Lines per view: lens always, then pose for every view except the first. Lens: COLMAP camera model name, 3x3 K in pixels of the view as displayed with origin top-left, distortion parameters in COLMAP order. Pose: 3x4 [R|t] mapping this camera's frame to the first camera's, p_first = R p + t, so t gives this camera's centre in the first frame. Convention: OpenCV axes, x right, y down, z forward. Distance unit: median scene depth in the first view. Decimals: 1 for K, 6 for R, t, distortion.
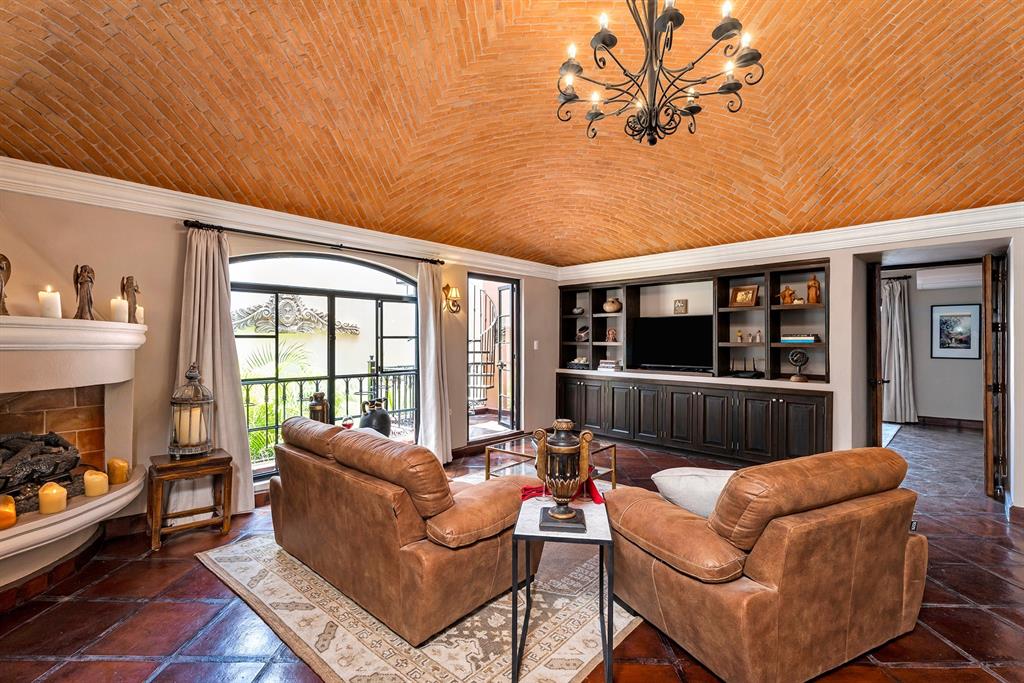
lens RADIAL K [[486.5, 0, 493.4], [0, 486.5, 340.8], [0, 0, 1]] dist [-0.011950, 0.000045]
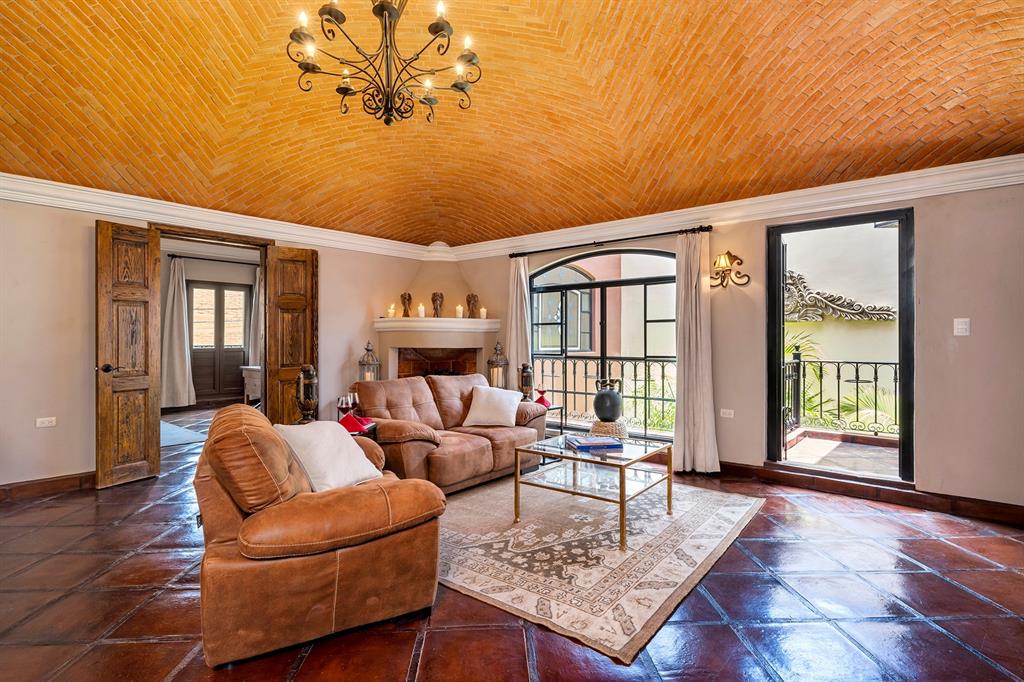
lens RADIAL K [[486.5, 0, 493.4], [0, 486.5, 340.3], [0, 0, 1]] dist [-0.011950, 0.000045]
pose [[0.027925, 0.001639, -0.999609, 0.810592], [-0.003868, 0.999991, 0.001532, 0.034029], [0.999603, 0.003824, 0.027931, 0.707870]]
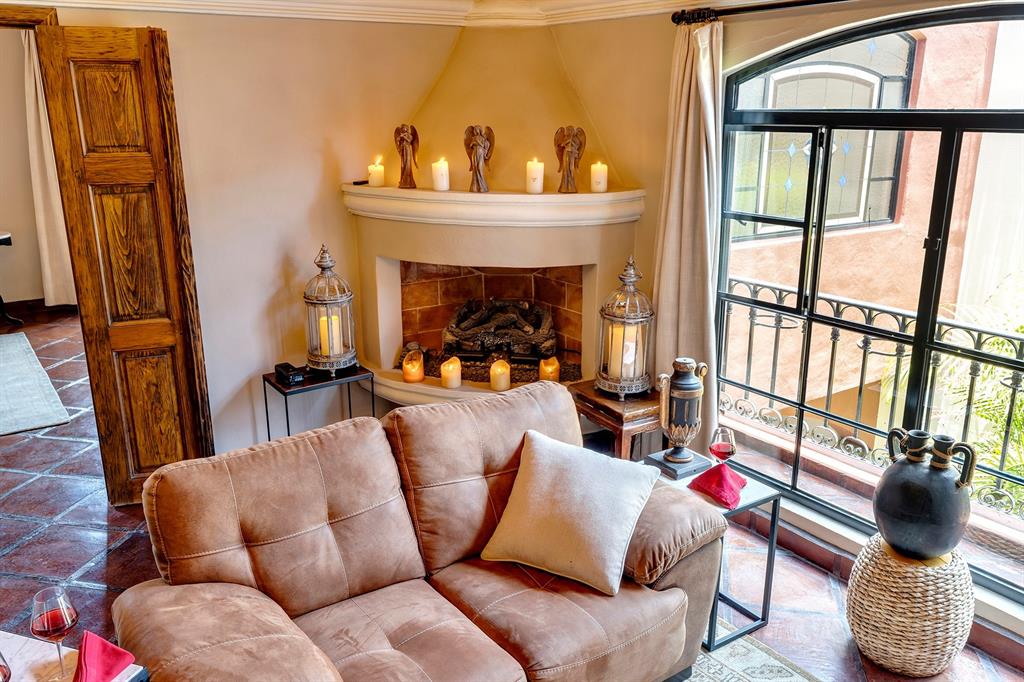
lens RADIAL K [[808.1, 0, 512.0], [0, 808.1, 341.0], [0, 0, 1]] dist [-0.027601, 0.001263]
pose [[-0.204671, 0.273084, -0.939965, 0.340867], [0.003688, 0.960502, 0.278248, -0.109440], [0.978824, 0.053483, -0.197594, 0.804439]]
